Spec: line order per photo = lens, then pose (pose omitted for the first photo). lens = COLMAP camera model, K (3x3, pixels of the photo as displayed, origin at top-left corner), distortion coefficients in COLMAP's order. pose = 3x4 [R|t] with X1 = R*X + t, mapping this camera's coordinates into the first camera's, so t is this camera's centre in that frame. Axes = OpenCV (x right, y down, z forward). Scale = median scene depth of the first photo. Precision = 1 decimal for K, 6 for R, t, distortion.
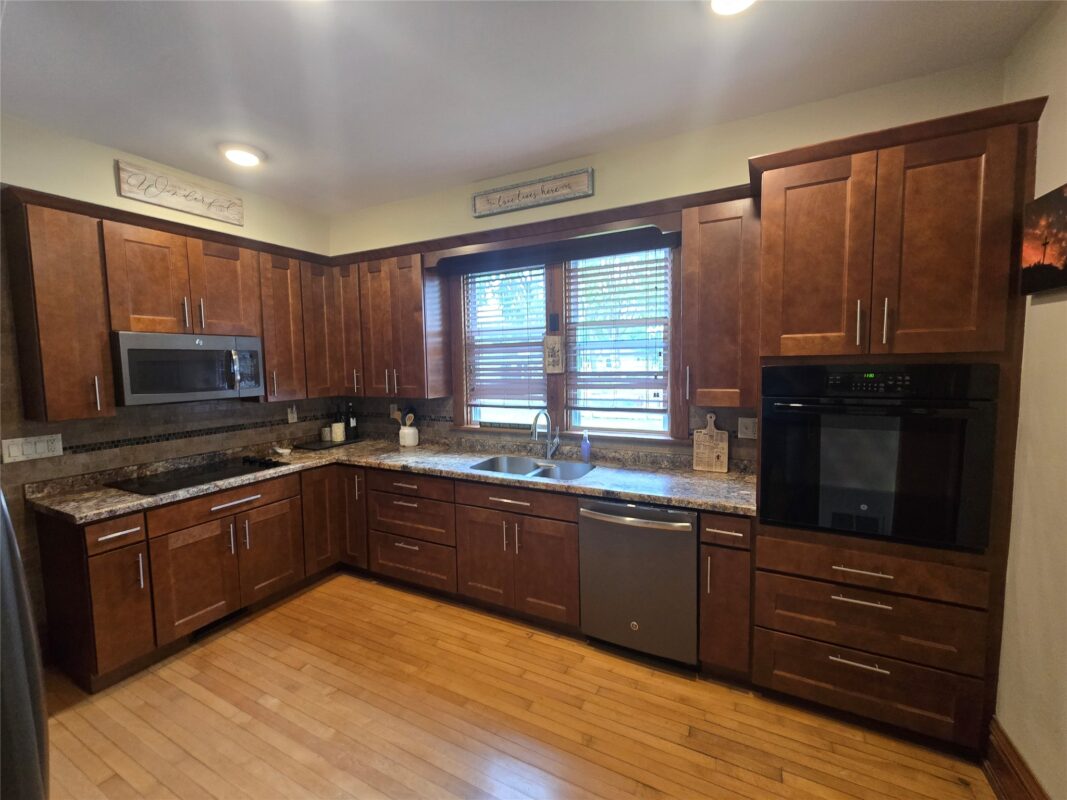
lens RADIAL K [[438.1, 0, 535.4], [0, 438.1, 396.1], [0, 0, 1]] dist [0.002462, -0.000119]
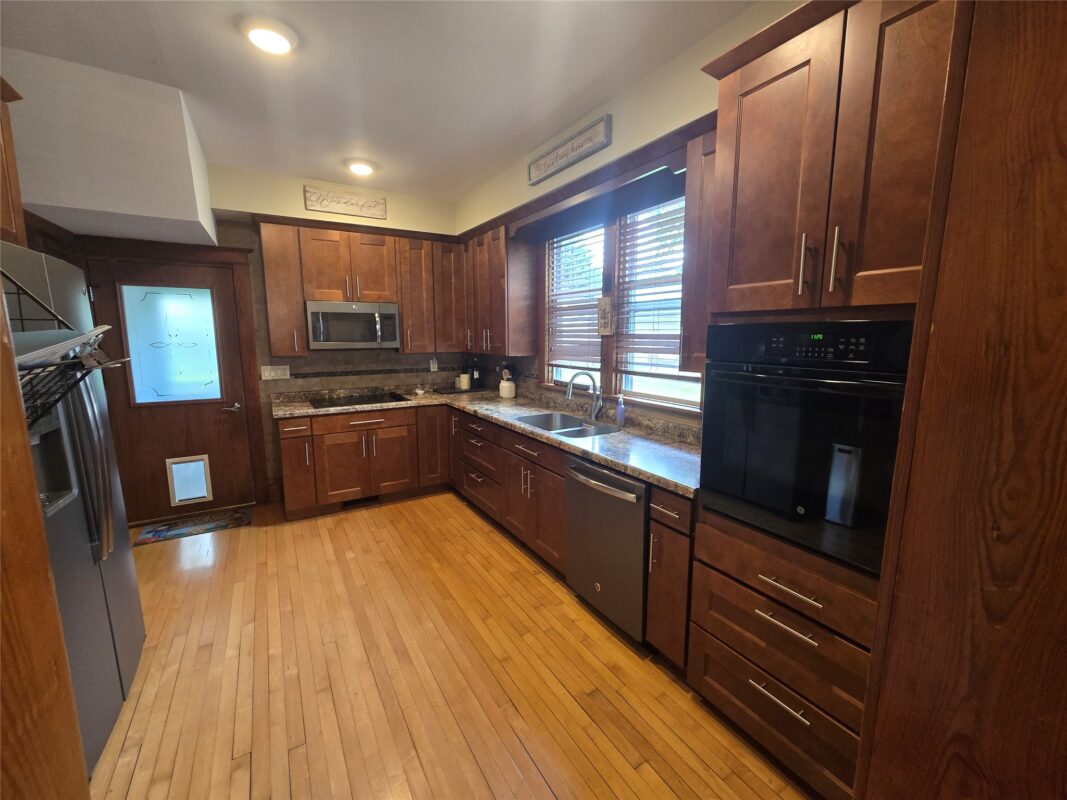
lens RADIAL K [[438.1, 0, 536.2], [0, 438.1, 397.1], [0, 0, 1]] dist [0.002462, -0.000119]
pose [[0.853419, 0.091782, -0.513081, 0.508862], [-0.054453, 0.994687, 0.087361, 0.010508], [0.518373, -0.046616, 0.853883, 0.080148]]
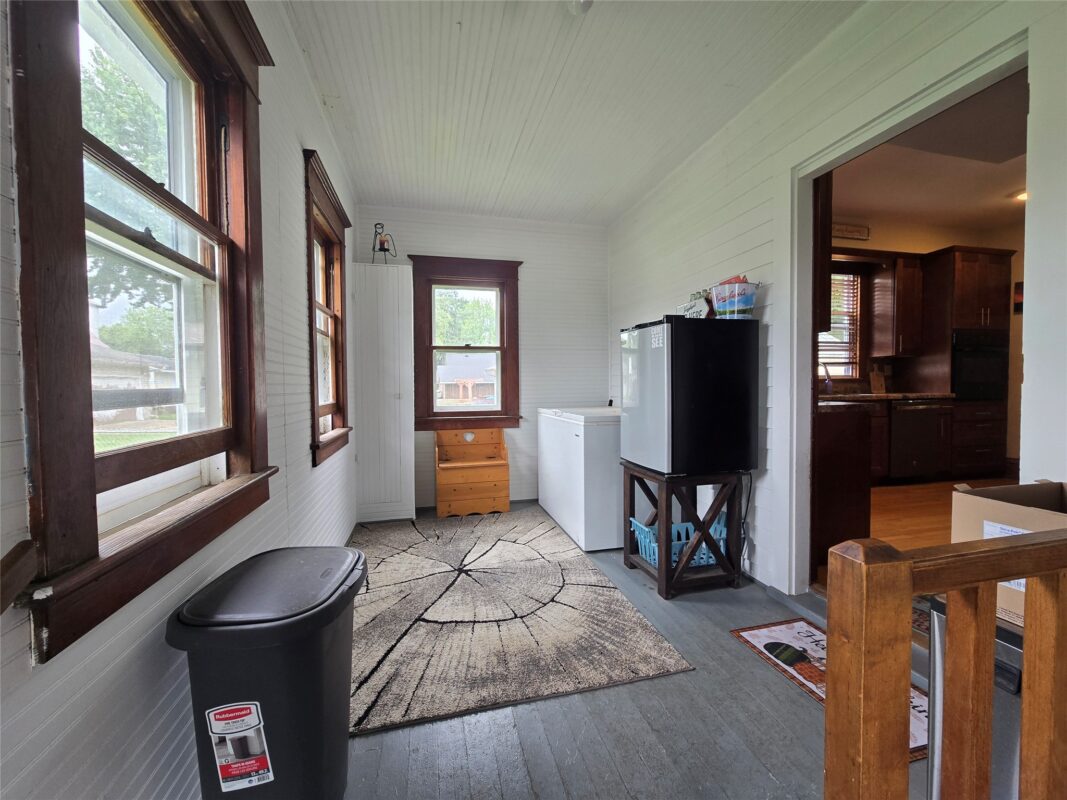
lens RADIAL K [[438.1, 0, 534.8], [0, 438.1, 396.5], [0, 0, 1]] dist [0.002462, -0.000119]
pose [[0.756484, -0.006103, 0.653984, -2.124269], [0.047097, 0.997869, -0.045166, 0.212403], [-0.652315, 0.064968, 0.755159, 0.559477]]
